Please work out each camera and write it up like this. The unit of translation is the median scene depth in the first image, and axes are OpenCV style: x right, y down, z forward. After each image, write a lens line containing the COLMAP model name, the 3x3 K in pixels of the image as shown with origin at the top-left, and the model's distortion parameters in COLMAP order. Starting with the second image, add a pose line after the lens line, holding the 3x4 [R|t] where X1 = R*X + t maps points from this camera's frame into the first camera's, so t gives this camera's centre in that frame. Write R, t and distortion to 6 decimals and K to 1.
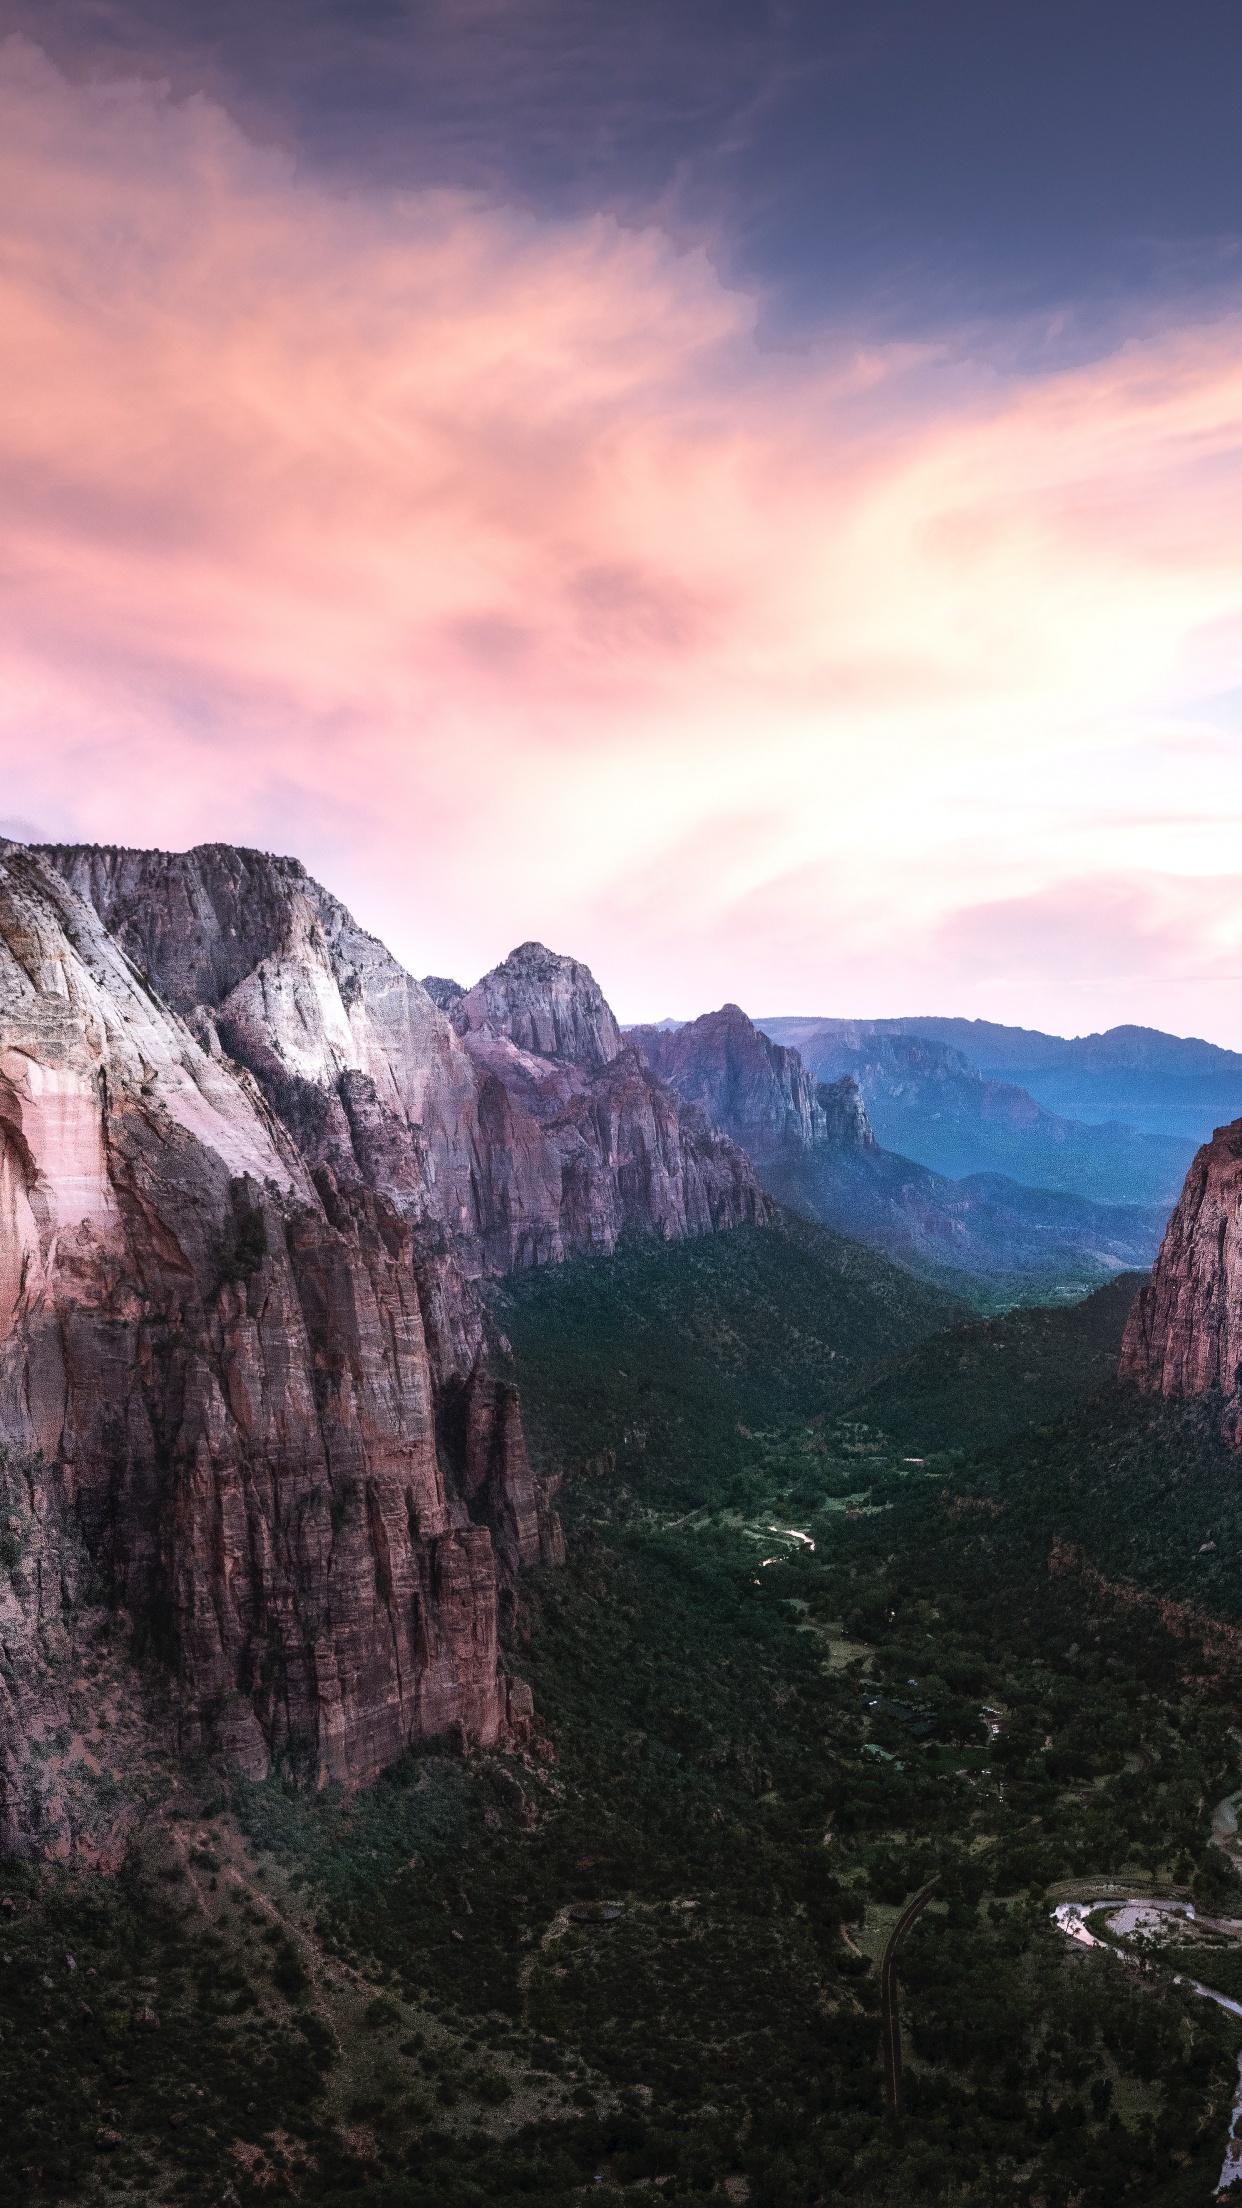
lens RADIAL K [[3205.9, 0, 623.5], [0, 3205.9, 1047.9], [0, 0, 1]] dist [0.035060, 0.177209]
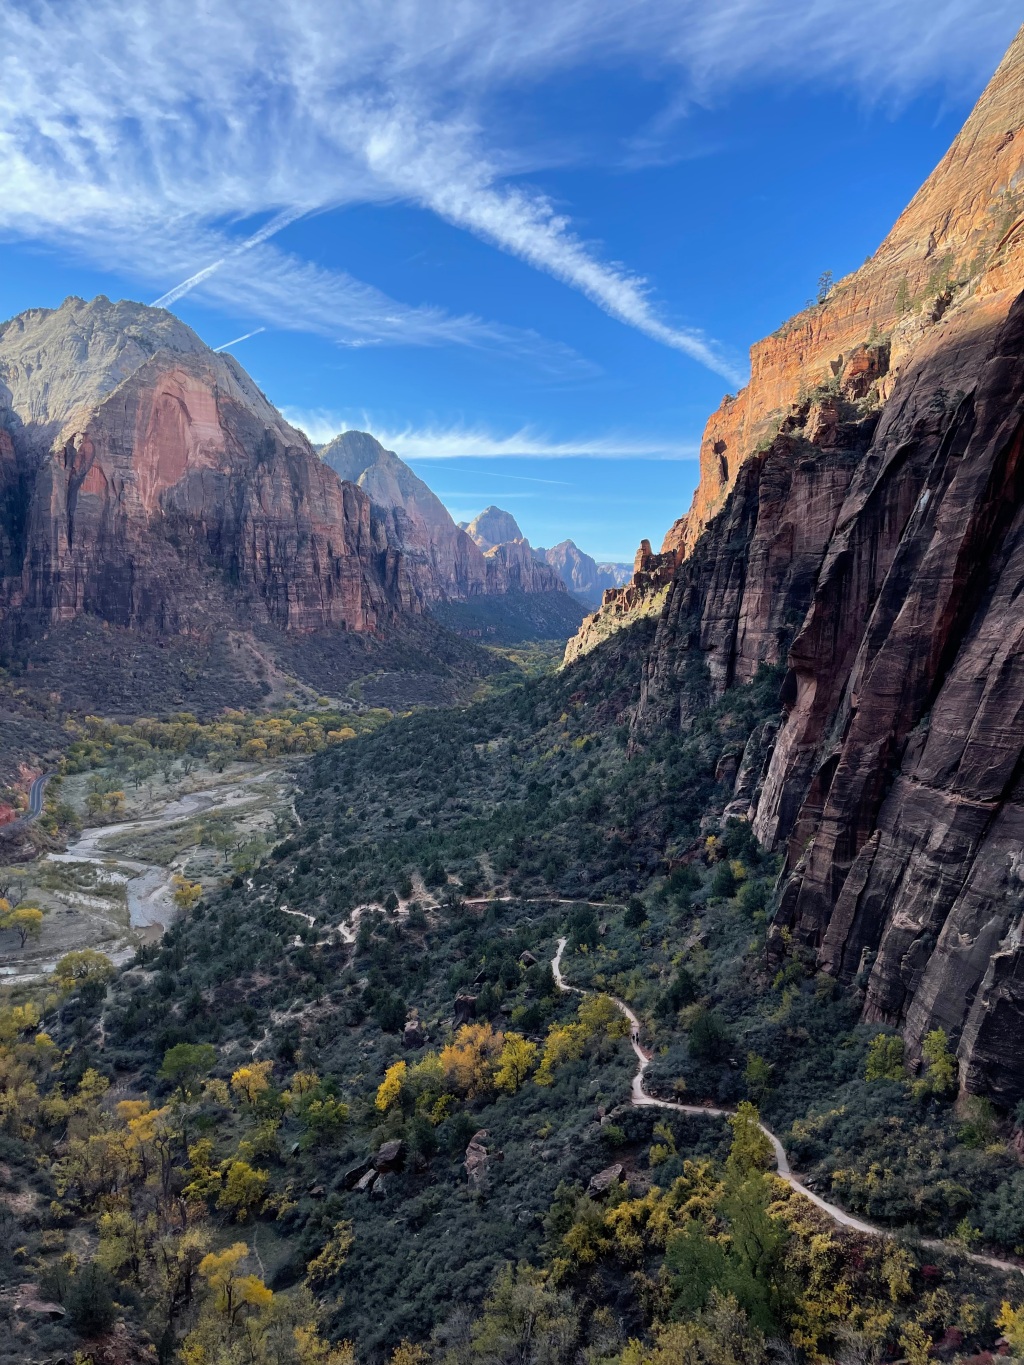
lens RADIAL K [[1063.1, 0, 512.0], [0, 1063.1, 682.5], [0, 0, 1]] dist [0.102243, -0.187181]
pose [[0.999201, 0.014892, -0.037088, 0.139549], [-0.011298, 0.995385, 0.095298, 0.175773], [0.038336, -0.094803, 0.994758, 0.036640]]
